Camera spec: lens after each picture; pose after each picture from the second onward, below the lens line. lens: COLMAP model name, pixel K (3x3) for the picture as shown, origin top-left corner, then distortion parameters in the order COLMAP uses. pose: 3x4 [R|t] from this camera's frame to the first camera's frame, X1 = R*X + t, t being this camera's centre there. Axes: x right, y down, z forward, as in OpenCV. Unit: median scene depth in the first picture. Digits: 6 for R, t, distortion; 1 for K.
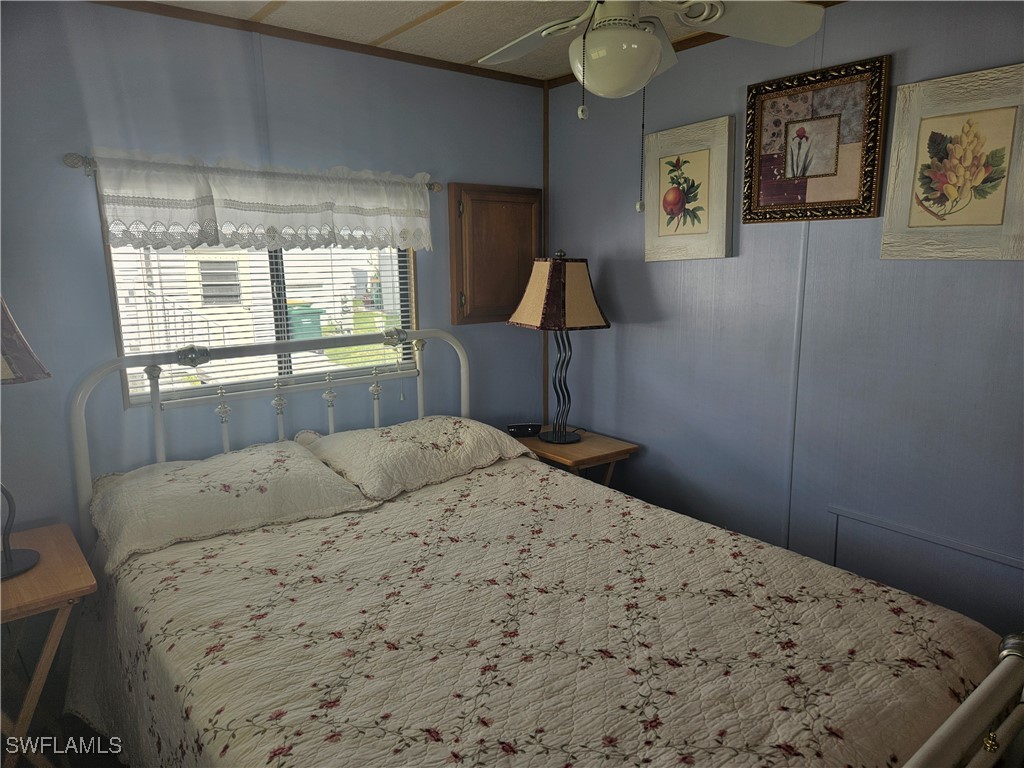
lens RADIAL K [[690.3, 0, 521.5], [0, 690.3, 378.5], [0, 0, 1]] dist [0.060387, -0.013910]
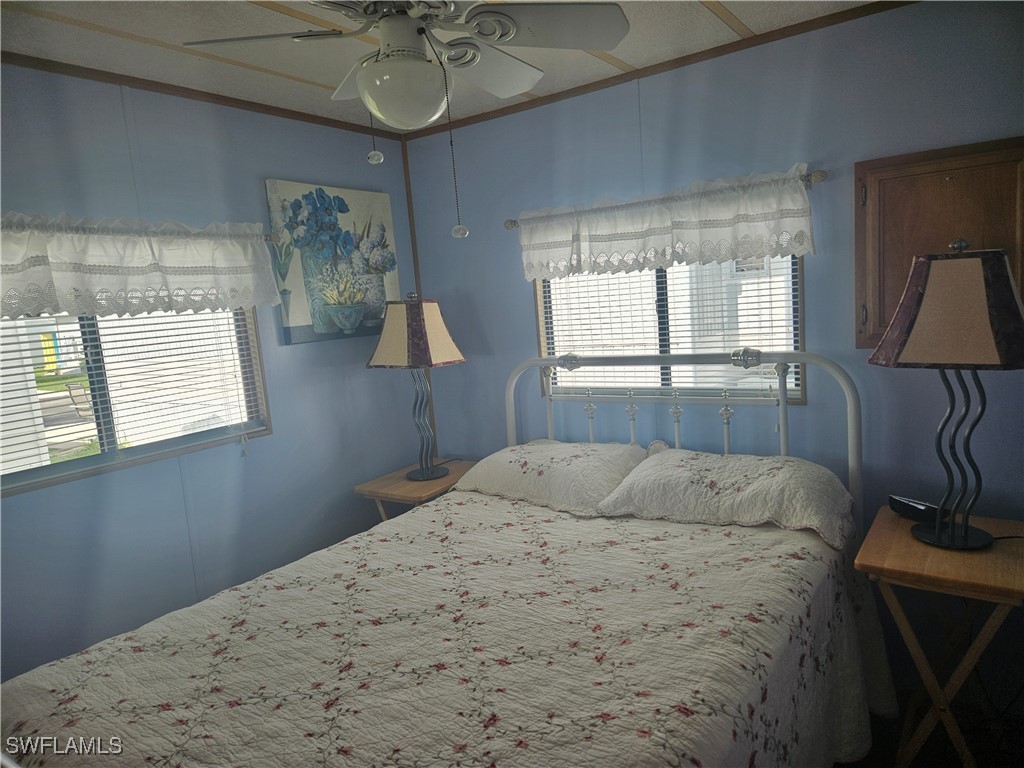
lens RADIAL K [[690.3, 0, 518.9], [0, 690.3, 386.4], [0, 0, 1]] dist [0.060387, -0.013910]
pose [[0.277743, 0.117627, -0.953427, 0.766903], [-0.090264, 0.991280, 0.096003, -0.108191], [0.956405, 0.059396, 0.285938, 0.598610]]
